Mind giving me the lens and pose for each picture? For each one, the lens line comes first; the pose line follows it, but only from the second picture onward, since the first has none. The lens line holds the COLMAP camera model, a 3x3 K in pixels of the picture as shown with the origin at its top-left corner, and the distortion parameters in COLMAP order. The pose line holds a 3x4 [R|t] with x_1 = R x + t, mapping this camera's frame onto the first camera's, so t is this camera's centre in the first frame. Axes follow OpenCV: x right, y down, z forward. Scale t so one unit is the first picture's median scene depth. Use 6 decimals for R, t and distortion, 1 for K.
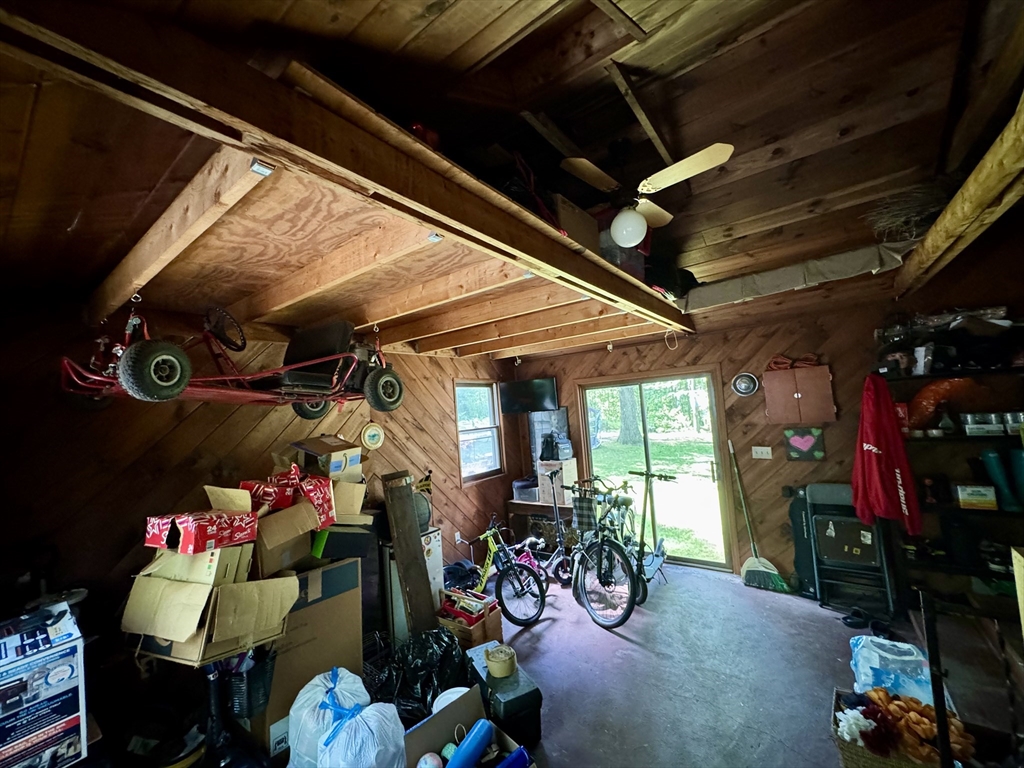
lens RADIAL K [[410.6, 0, 511.3], [0, 410.6, 385.0], [0, 0, 1]] dist [-0.001698, 0.000049]
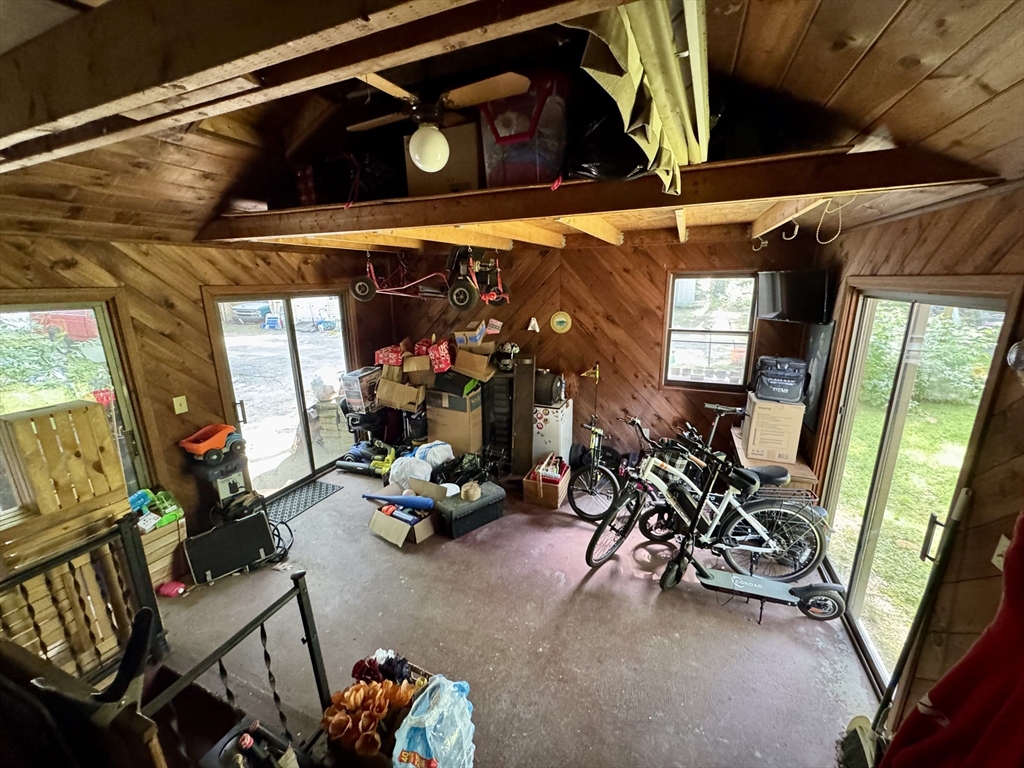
lens RADIAL K [[410.6, 0, 509.5], [0, 410.6, 384.9], [0, 0, 1]] dist [-0.001698, 0.000049]
pose [[0.230220, 0.311586, -0.921907, 0.783167], [0.058529, 0.941206, 0.332724, -0.111293], [0.971377, -0.130558, 0.198447, 0.554697]]
